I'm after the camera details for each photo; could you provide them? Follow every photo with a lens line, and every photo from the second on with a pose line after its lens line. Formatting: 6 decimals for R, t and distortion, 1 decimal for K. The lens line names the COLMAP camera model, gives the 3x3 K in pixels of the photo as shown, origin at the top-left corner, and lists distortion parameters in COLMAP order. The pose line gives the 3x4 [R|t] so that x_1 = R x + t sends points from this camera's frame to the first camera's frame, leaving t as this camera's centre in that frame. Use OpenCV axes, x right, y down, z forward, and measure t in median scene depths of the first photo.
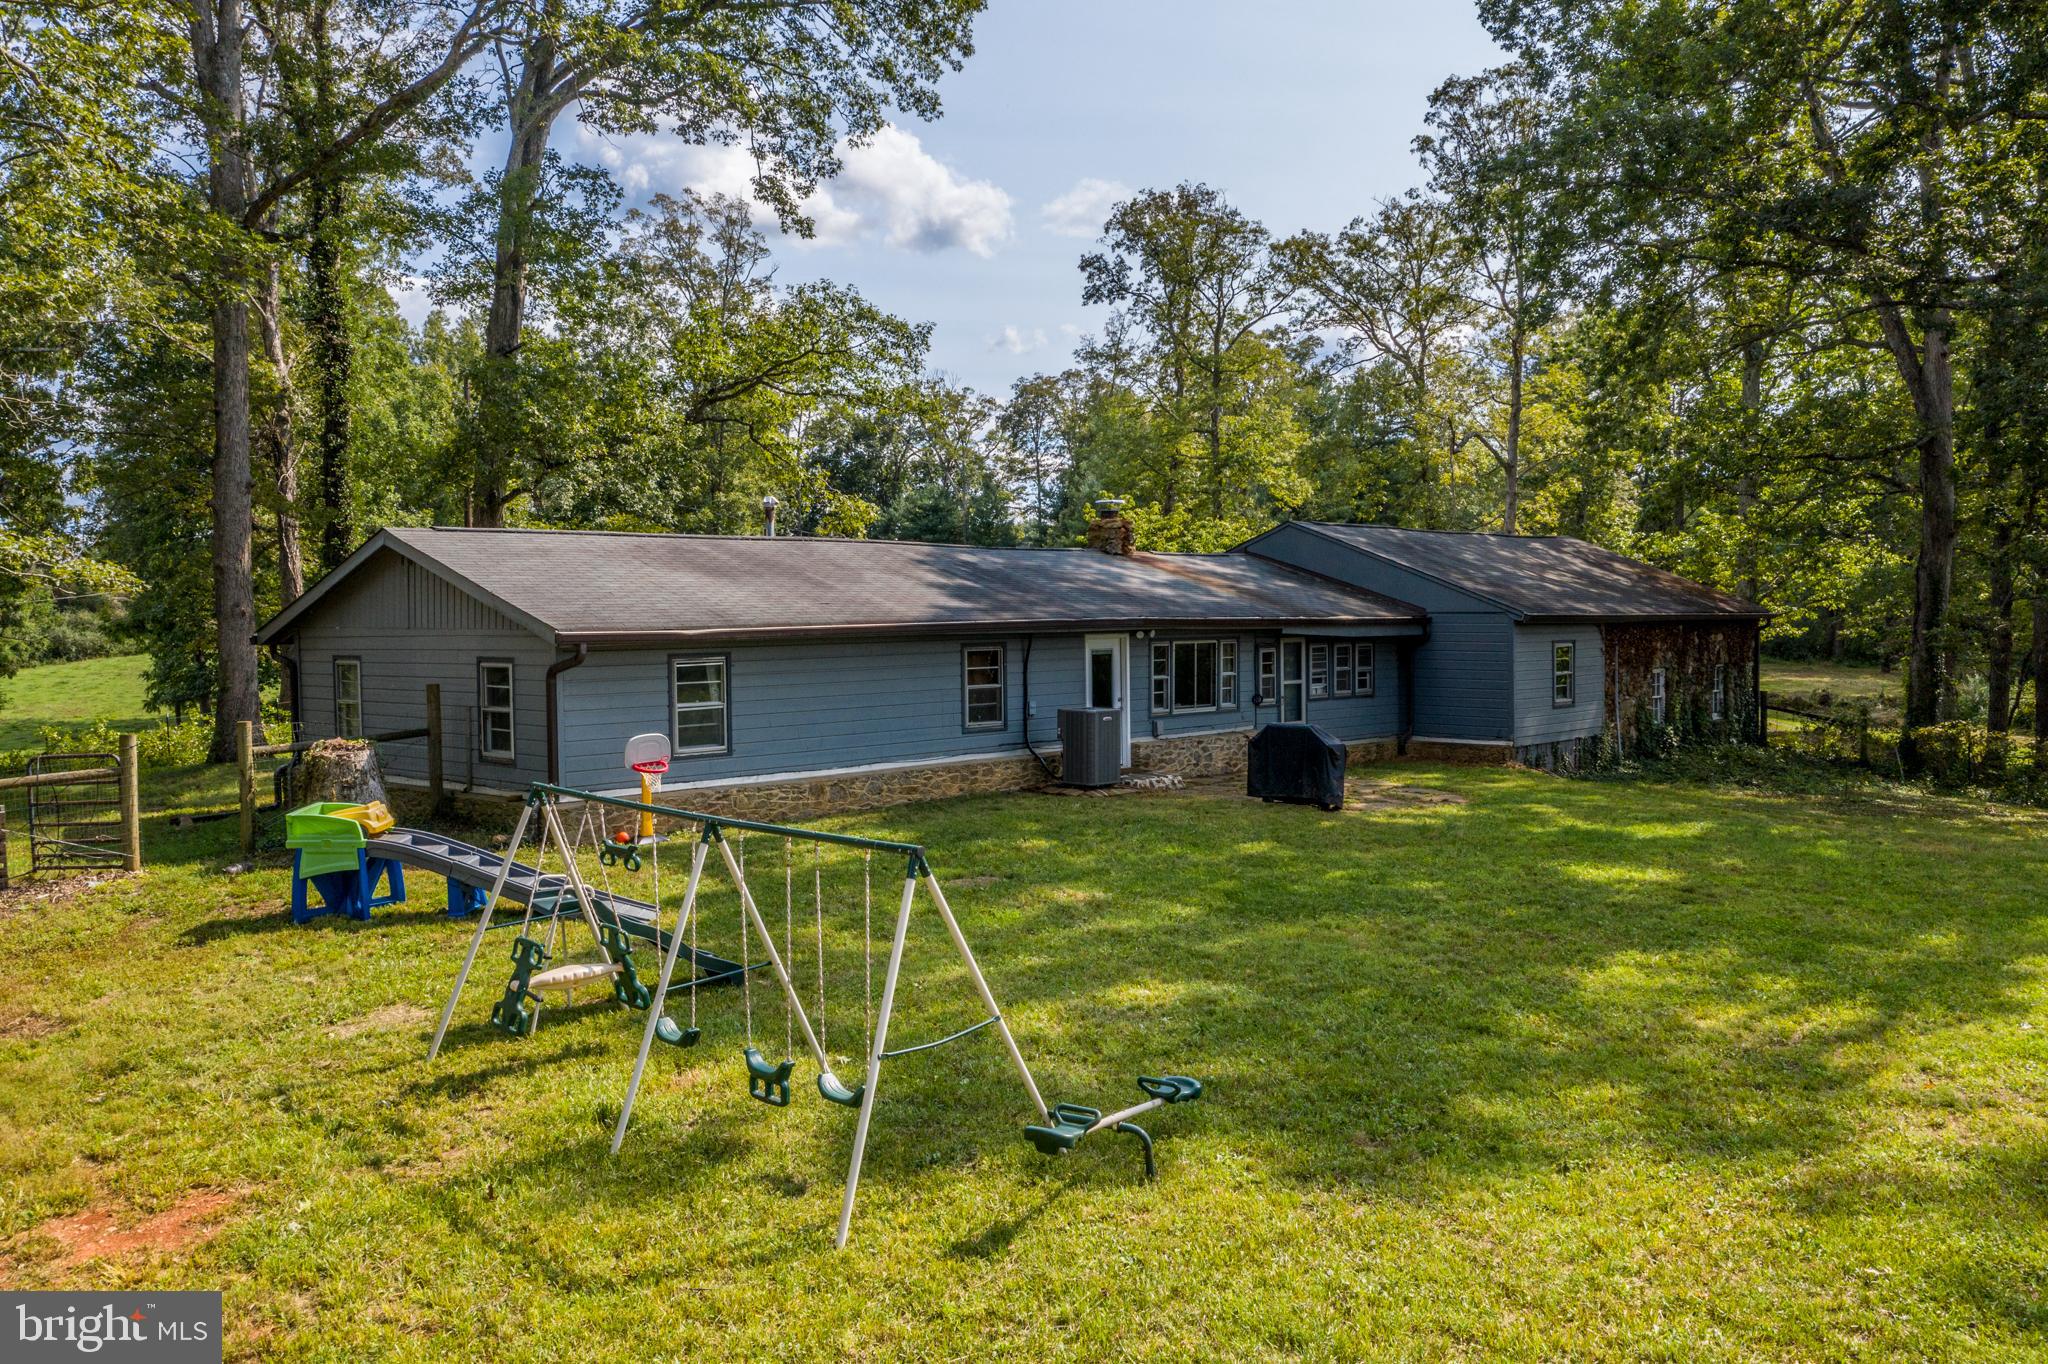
lens RADIAL K [[1632.0, 0, 1024.0], [0, 1632.0, 682.0], [0, 0, 1]] dist [-0.000378, -0.001335]
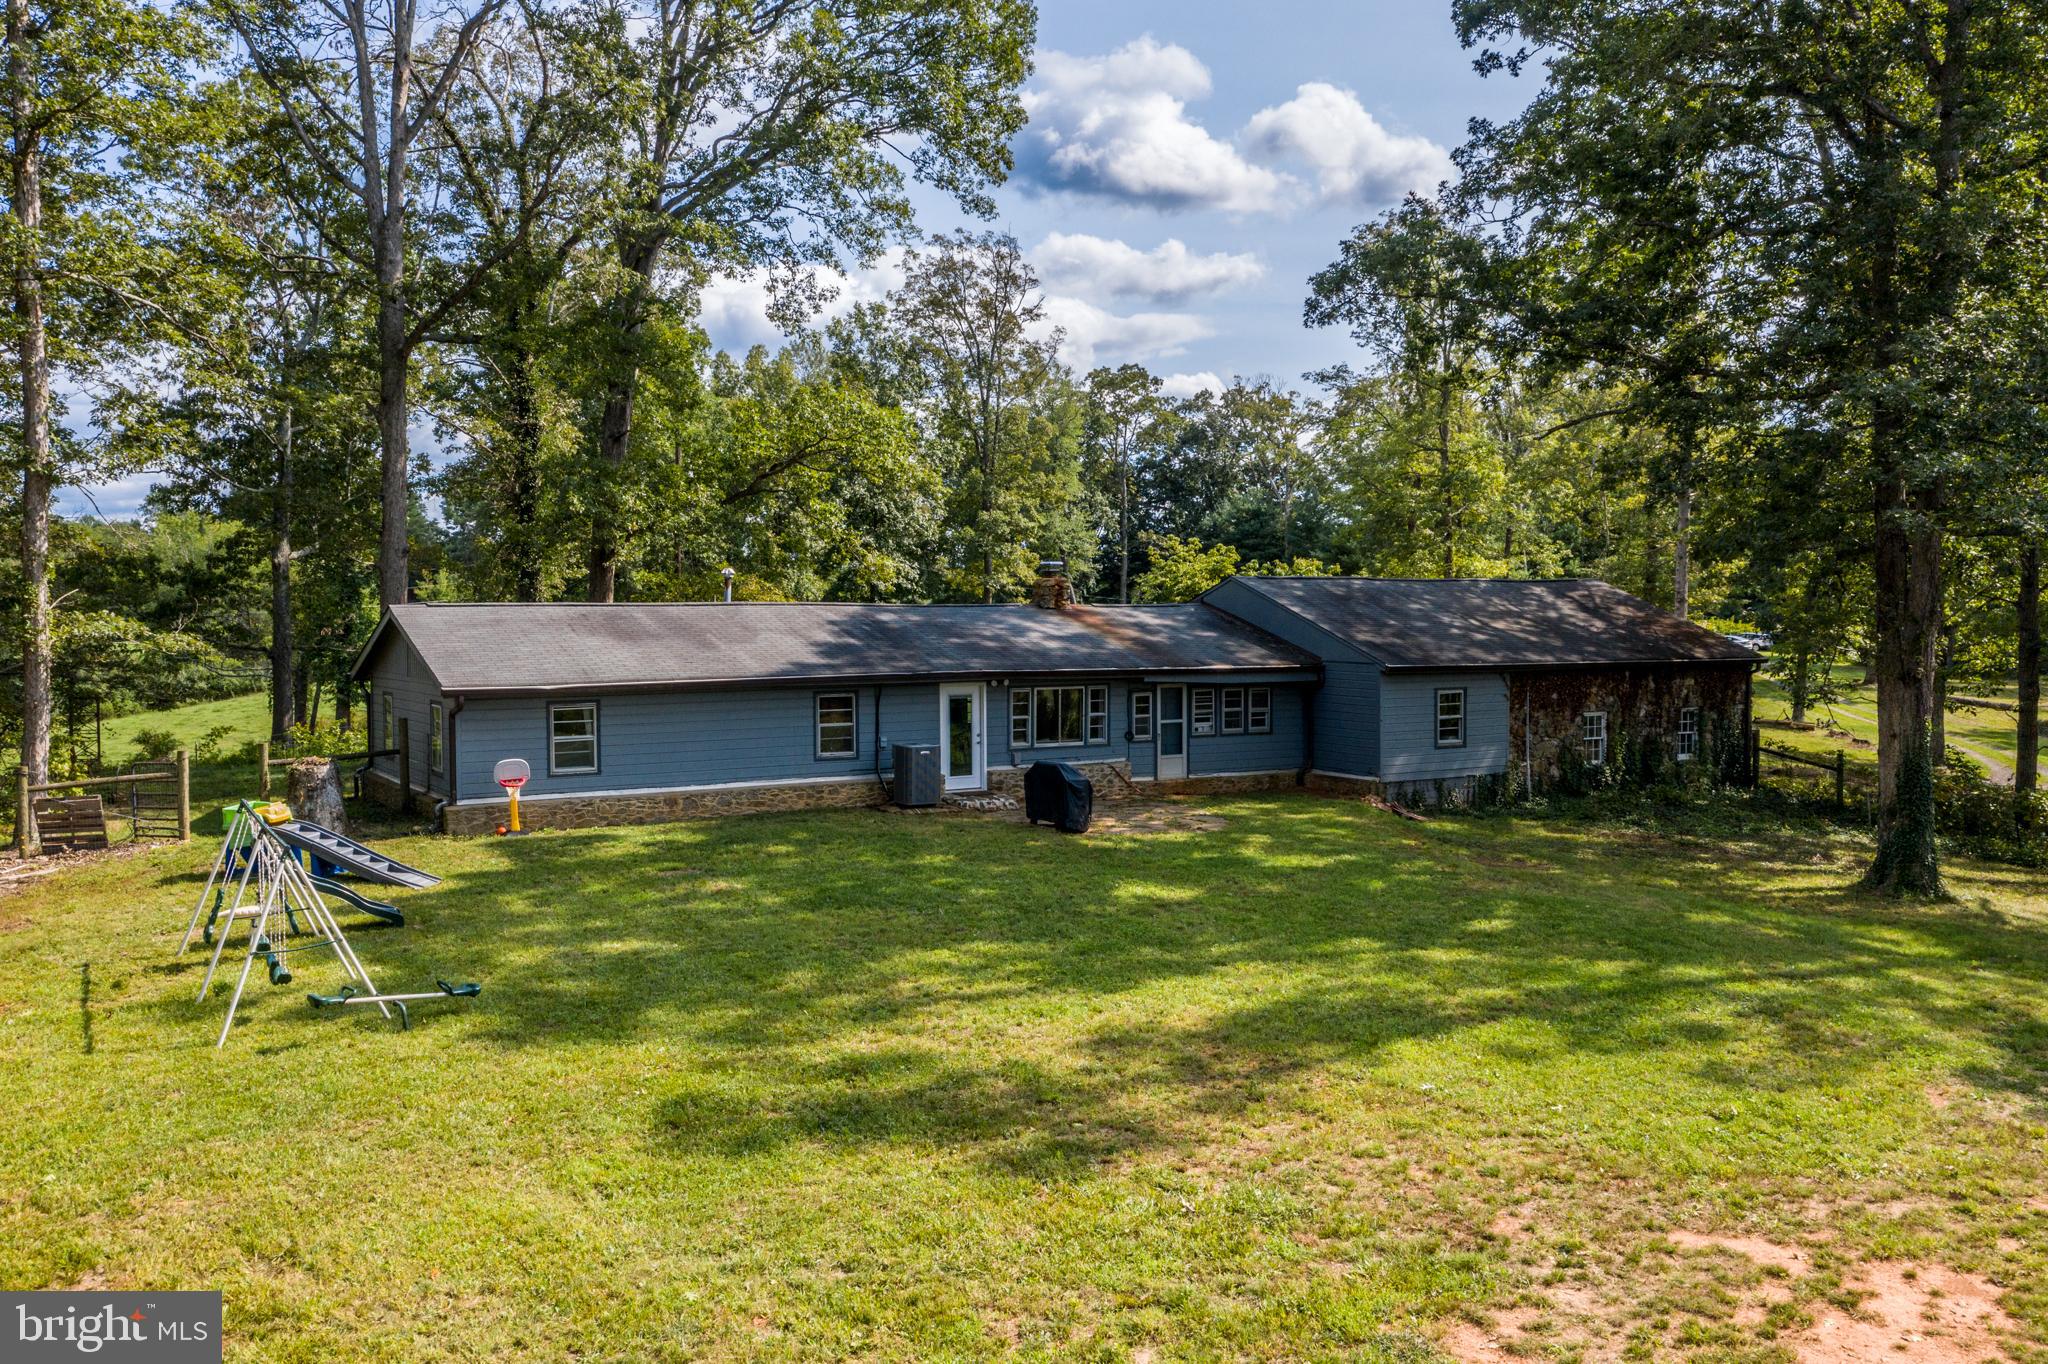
lens RADIAL K [[1679.4, 0, 1024.0], [0, 1679.4, 682.0], [0, 0, 1]] dist [0.000943, -0.003017]
pose [[0.968547, 0.019258, -0.248086, 0.368180], [-0.018282, 0.999813, 0.006238, -0.034546], [0.248160, -0.001506, 0.968718, -0.202751]]
